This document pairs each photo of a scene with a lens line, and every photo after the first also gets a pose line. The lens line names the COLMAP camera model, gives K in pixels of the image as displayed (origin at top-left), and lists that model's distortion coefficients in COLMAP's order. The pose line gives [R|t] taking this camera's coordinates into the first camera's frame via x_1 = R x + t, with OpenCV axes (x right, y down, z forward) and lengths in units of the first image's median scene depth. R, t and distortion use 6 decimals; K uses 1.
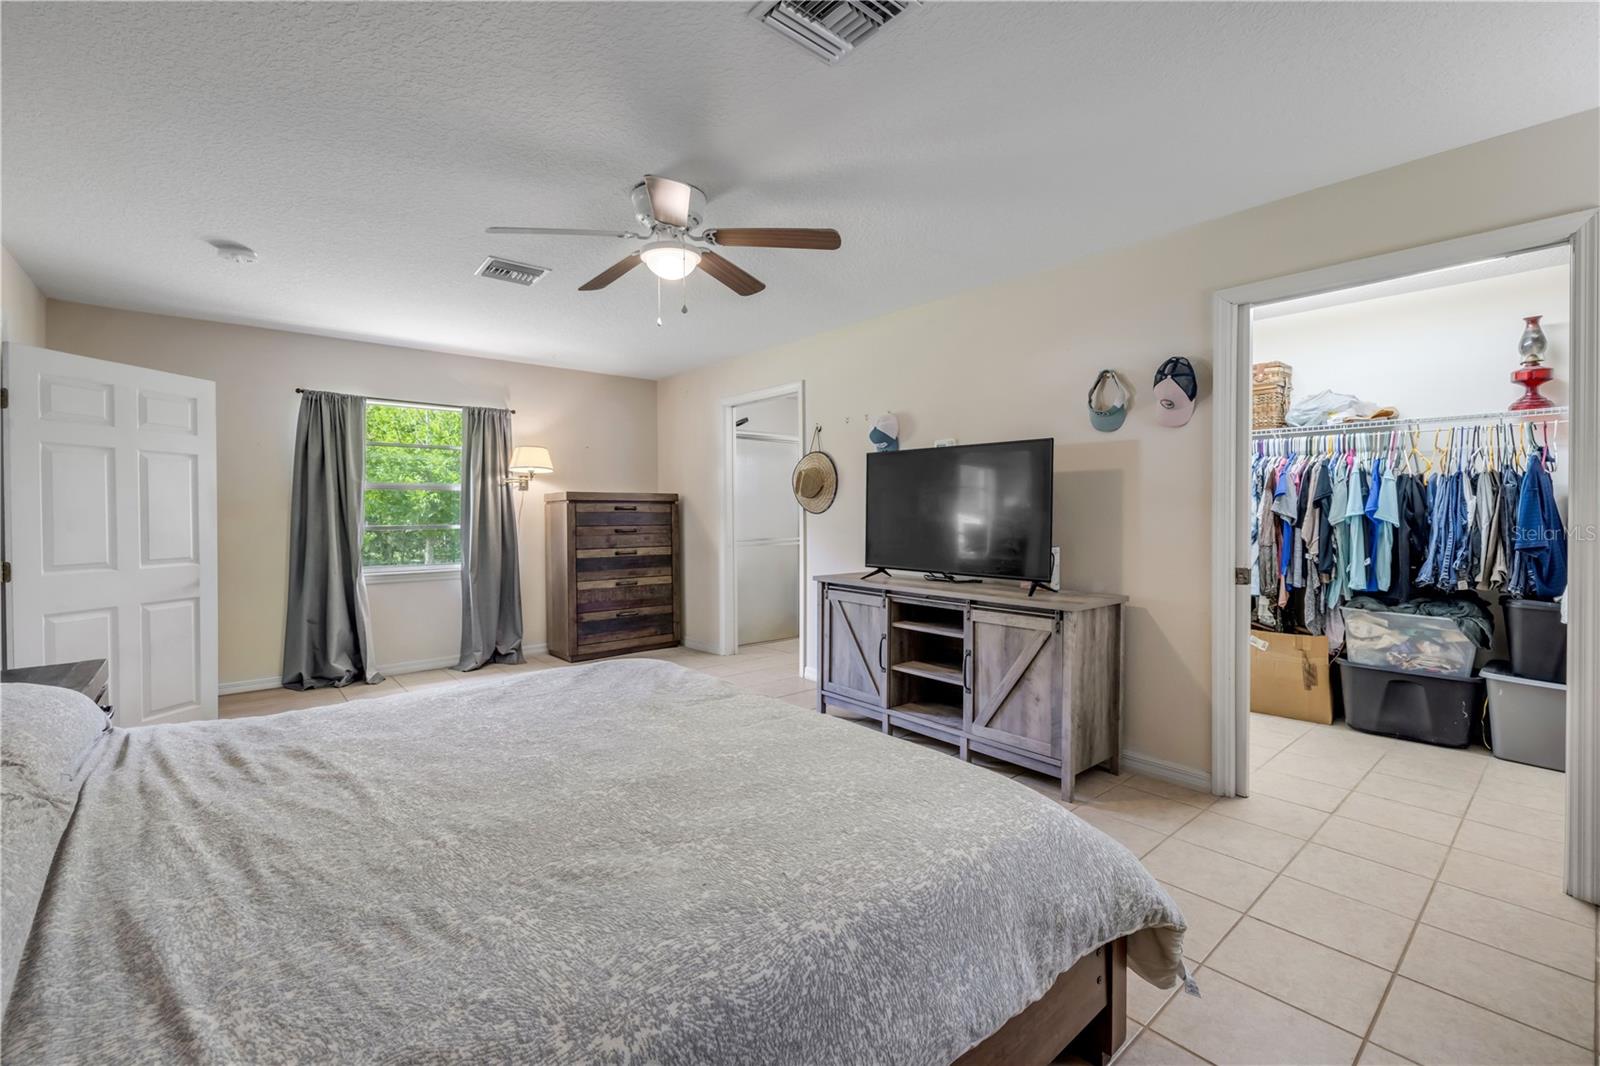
lens RADIAL K [[690.1, 0, 789.6], [0, 690.1, 527.4], [0, 0, 1]] dist [-0.003119, -0.000682]
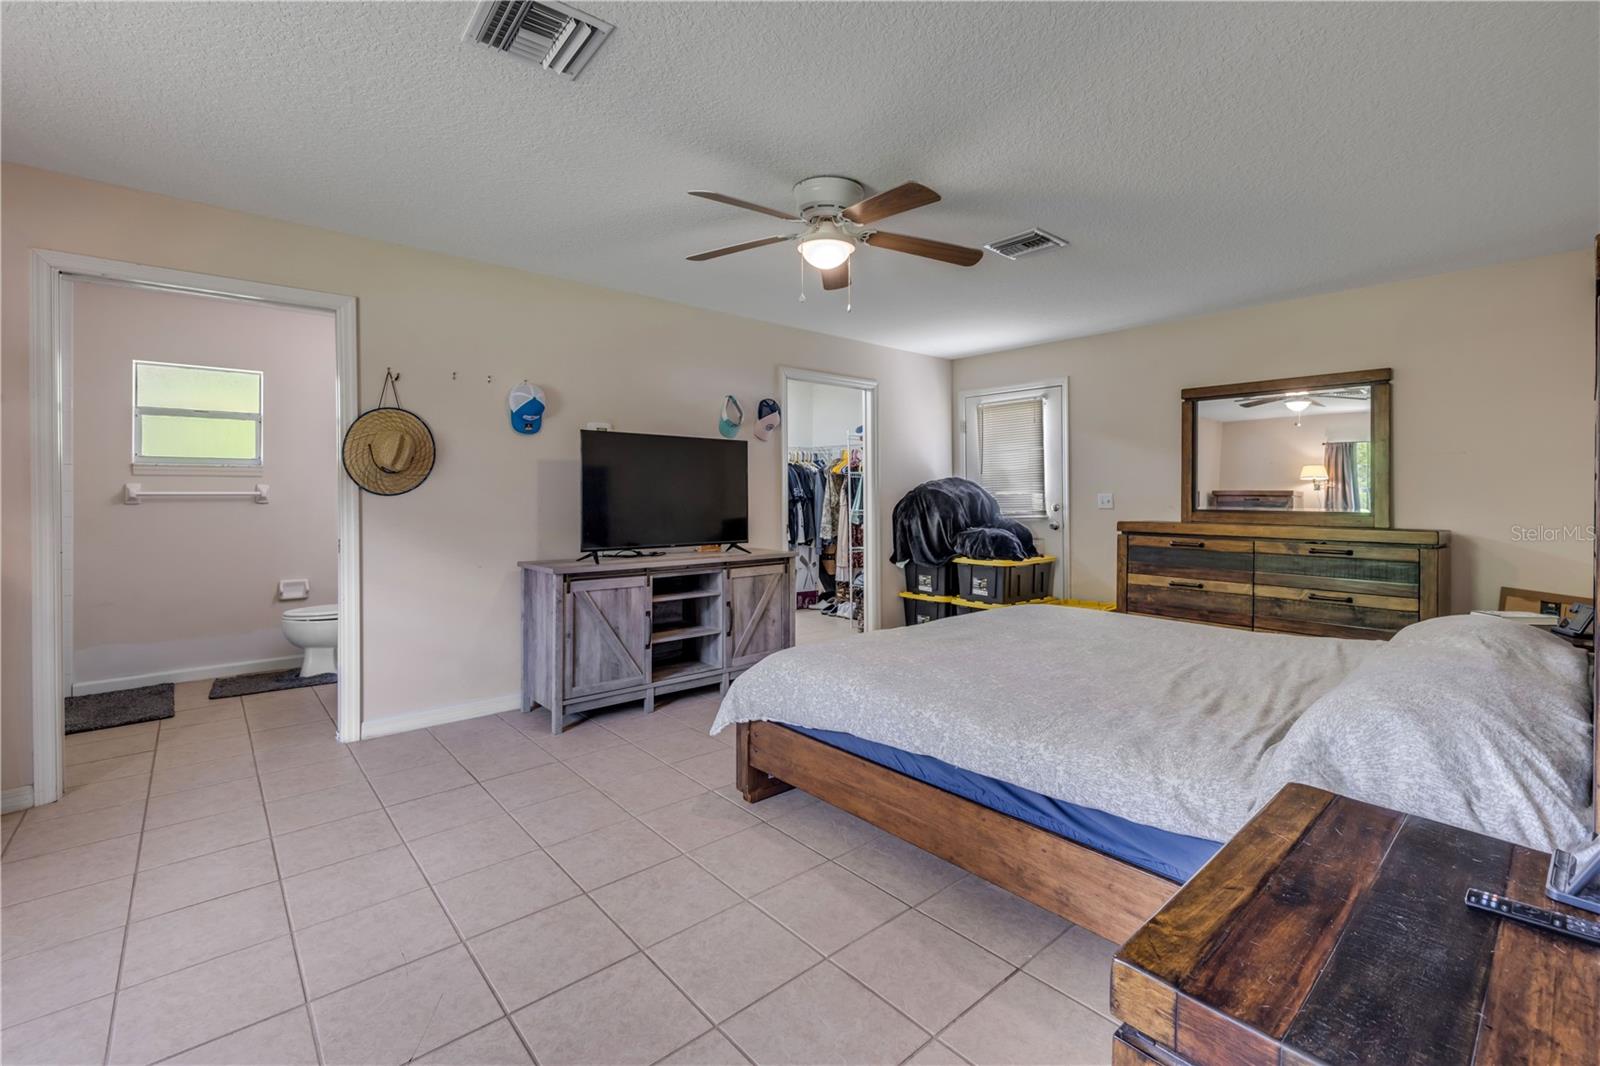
lens RADIAL K [[690.1, 0, 791.0], [0, 690.1, 497.0], [0, 0, 1]] dist [-0.003119, -0.000682]
pose [[-0.008728, -0.004934, 0.999950, -0.684687], [0.023143, 0.999719, 0.005135, -0.011787], [-0.999694, 0.023187, -0.008611, 0.612308]]
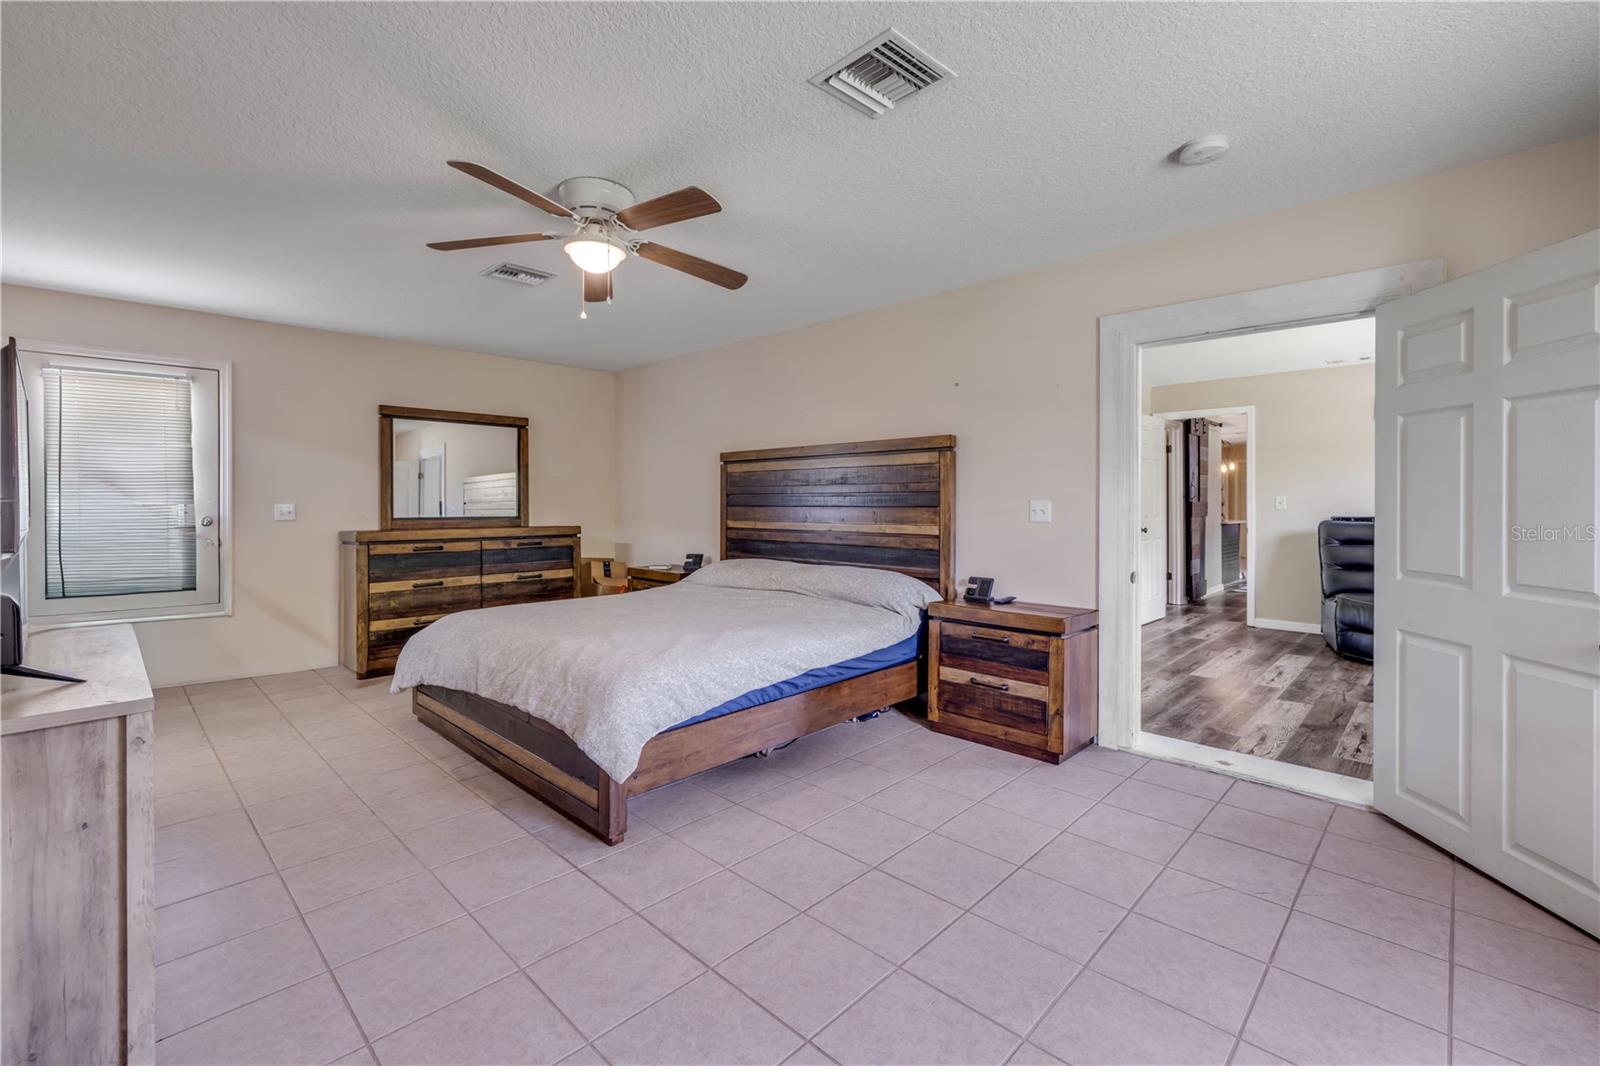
lens RADIAL K [[690.1, 0, 786.8], [0, 690.1, 498.7], [0, 0, 1]] dist [-0.003119, -0.000682]
pose [[-0.996127, 0.000954, -0.087922, -0.200801], [-0.000820, 0.999797, 0.020143, -0.028004], [0.087924, 0.020137, -0.995924, 1.166696]]
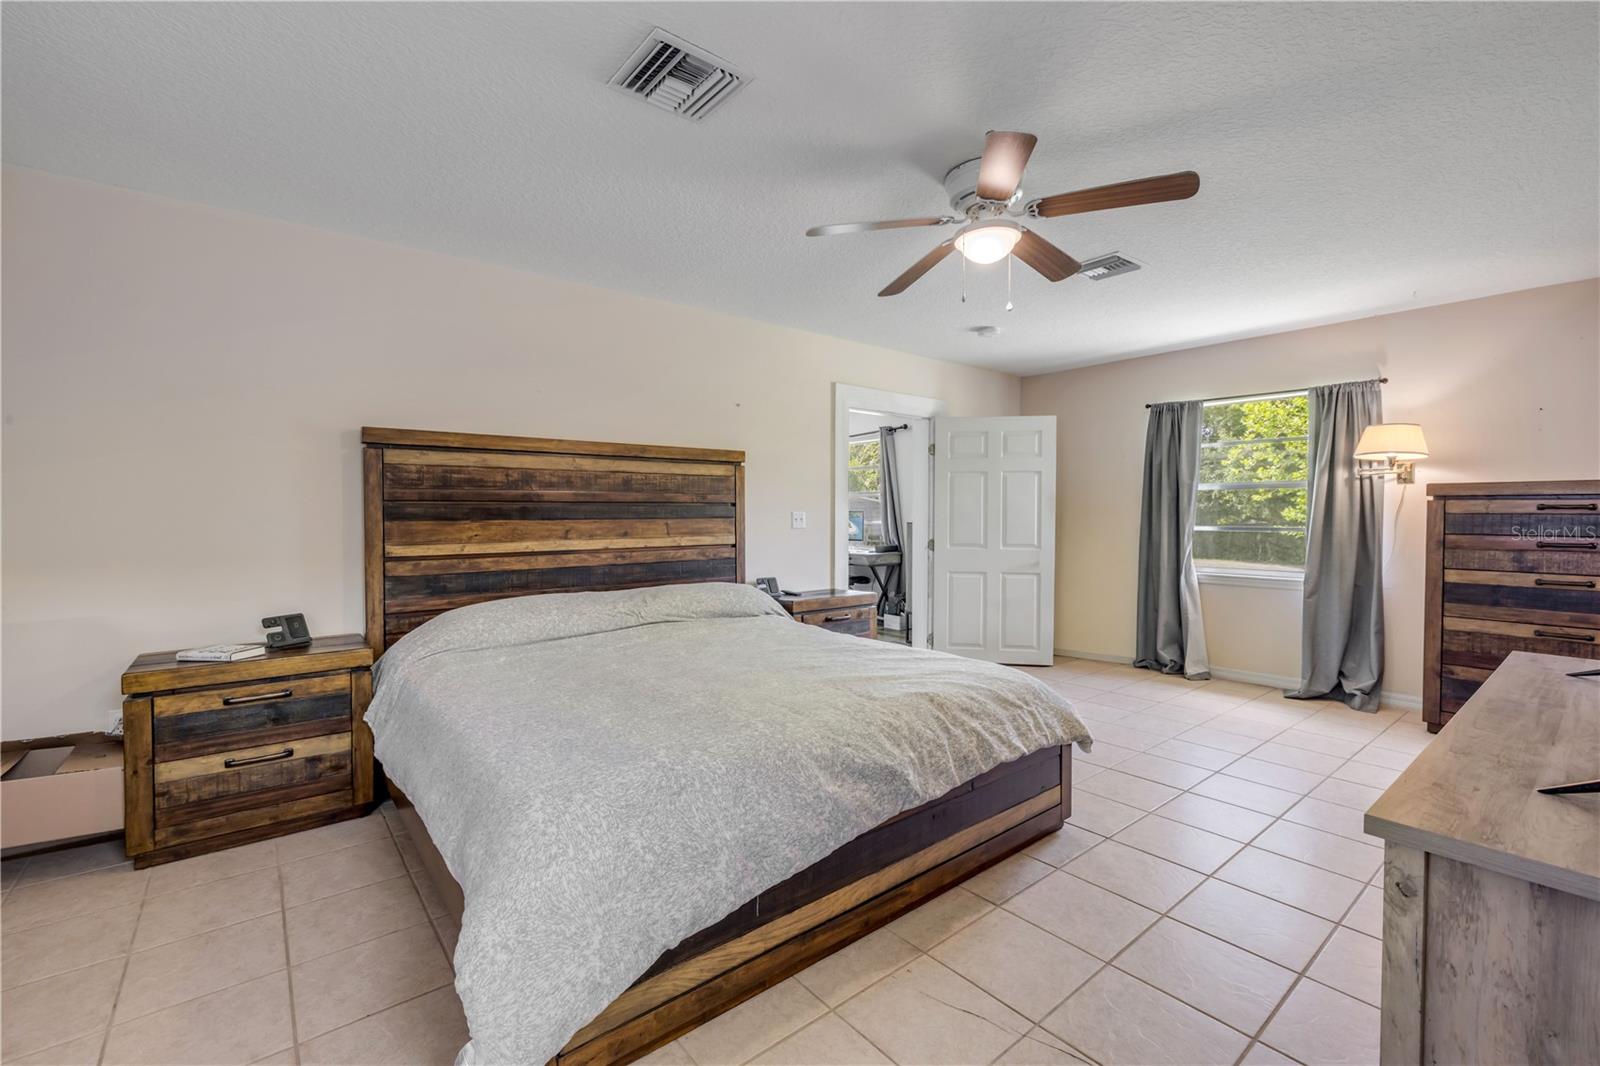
lens RADIAL K [[690.1, 0, 798.3], [0, 690.1, 527.8], [0, 0, 1]] dist [-0.003119, -0.000682]
pose [[-0.025320, 0.024544, -0.999378, 0.442443], [-0.022450, 0.999432, 0.025115, -0.012186], [0.999427, 0.023071, -0.024754, 0.445887]]
